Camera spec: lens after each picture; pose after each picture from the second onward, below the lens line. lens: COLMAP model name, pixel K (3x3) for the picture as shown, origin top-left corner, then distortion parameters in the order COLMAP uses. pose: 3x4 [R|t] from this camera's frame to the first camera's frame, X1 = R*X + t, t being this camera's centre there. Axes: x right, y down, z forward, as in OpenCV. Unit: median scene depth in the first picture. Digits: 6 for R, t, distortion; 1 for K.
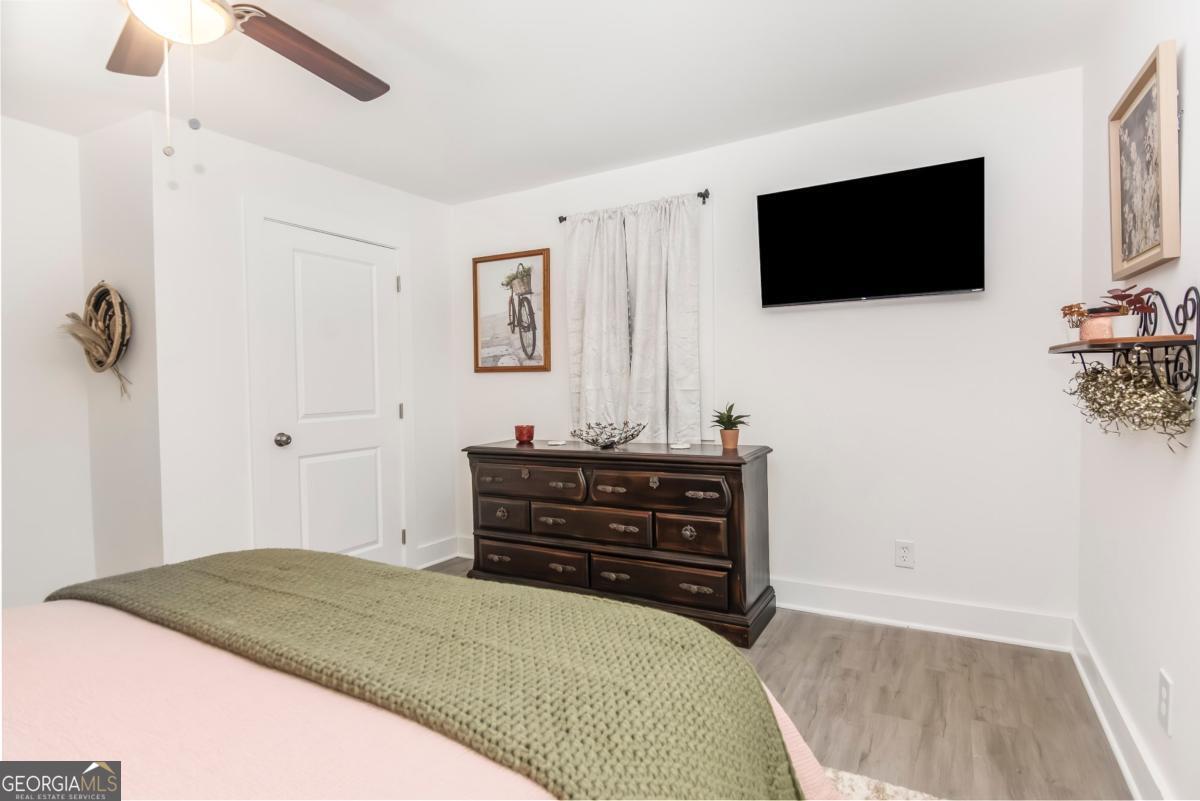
lens RADIAL K [[619.6, 0, 585.4], [0, 619.6, 383.5], [0, 0, 1]] dist [0.000986, -0.000001]
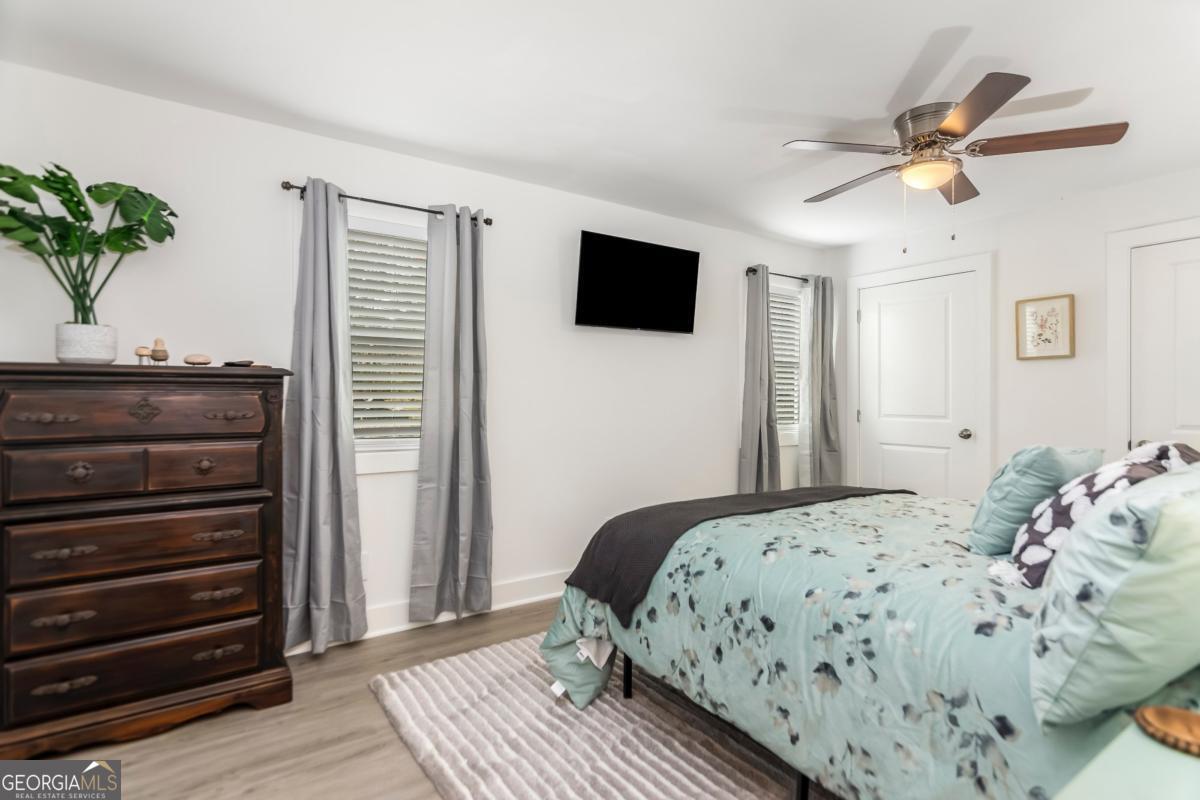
lens RADIAL K [[591.7, 0, 602.3], [0, 591.7, 391.9], [0, 0, 1]] dist [0.004060, 0.001457]
pose [[0.411071, 0.028016, 0.911173, -0.748554], [-0.000027, 0.999528, -0.030721, 0.040370], [-0.911603, 0.012604, 0.410878, 0.520970]]
